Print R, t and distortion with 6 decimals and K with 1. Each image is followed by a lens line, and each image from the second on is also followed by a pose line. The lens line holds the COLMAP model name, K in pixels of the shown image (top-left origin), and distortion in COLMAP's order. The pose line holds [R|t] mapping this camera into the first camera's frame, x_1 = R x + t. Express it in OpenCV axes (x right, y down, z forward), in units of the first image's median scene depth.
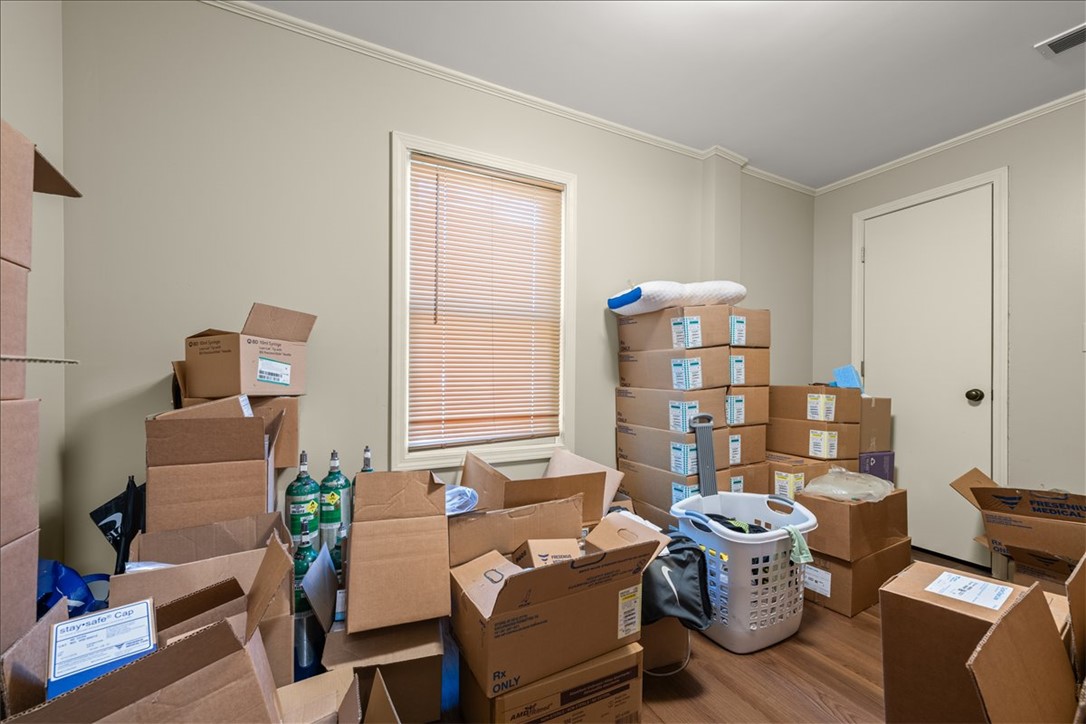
lens RADIAL K [[434.8, 0, 543.0], [0, 434.8, 362.0], [0, 0, 1]] dist [-0.002411, -0.000412]
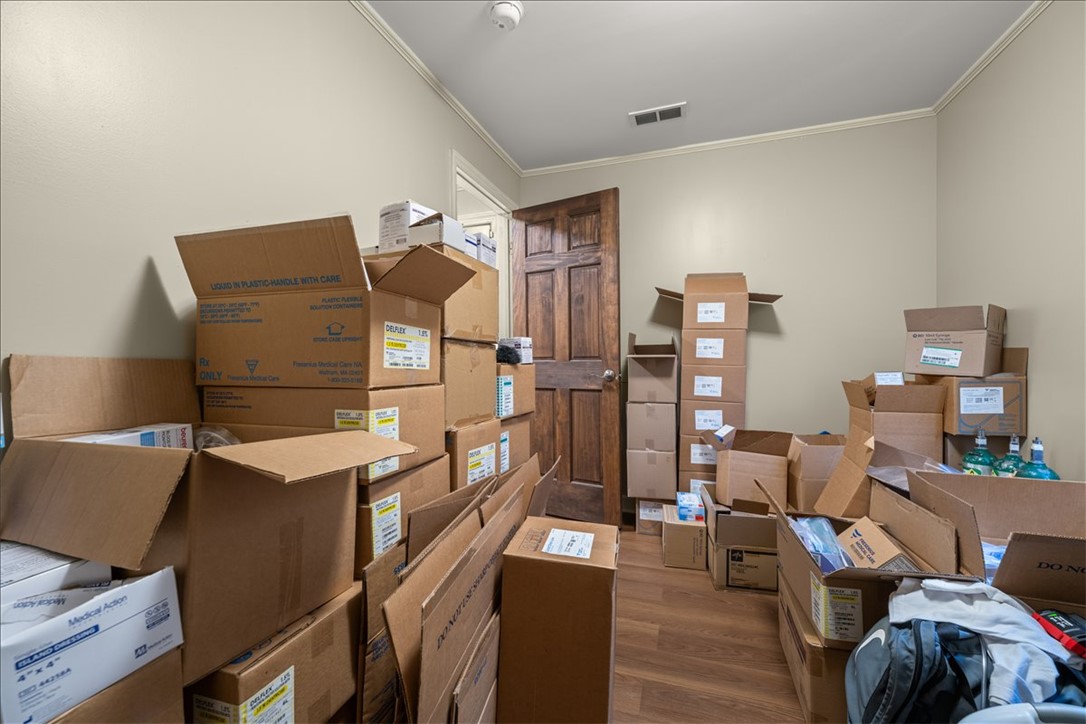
lens RADIAL K [[434.8, 0, 543.0], [0, 434.8, 362.0], [0, 0, 1]] dist [-0.002411, -0.000412]
pose [[-0.732686, 0.002766, -0.680561, 1.186774], [0.010227, 0.999924, -0.006946, 0.036664], [0.680489, -0.012049, -0.732659, 1.177706]]
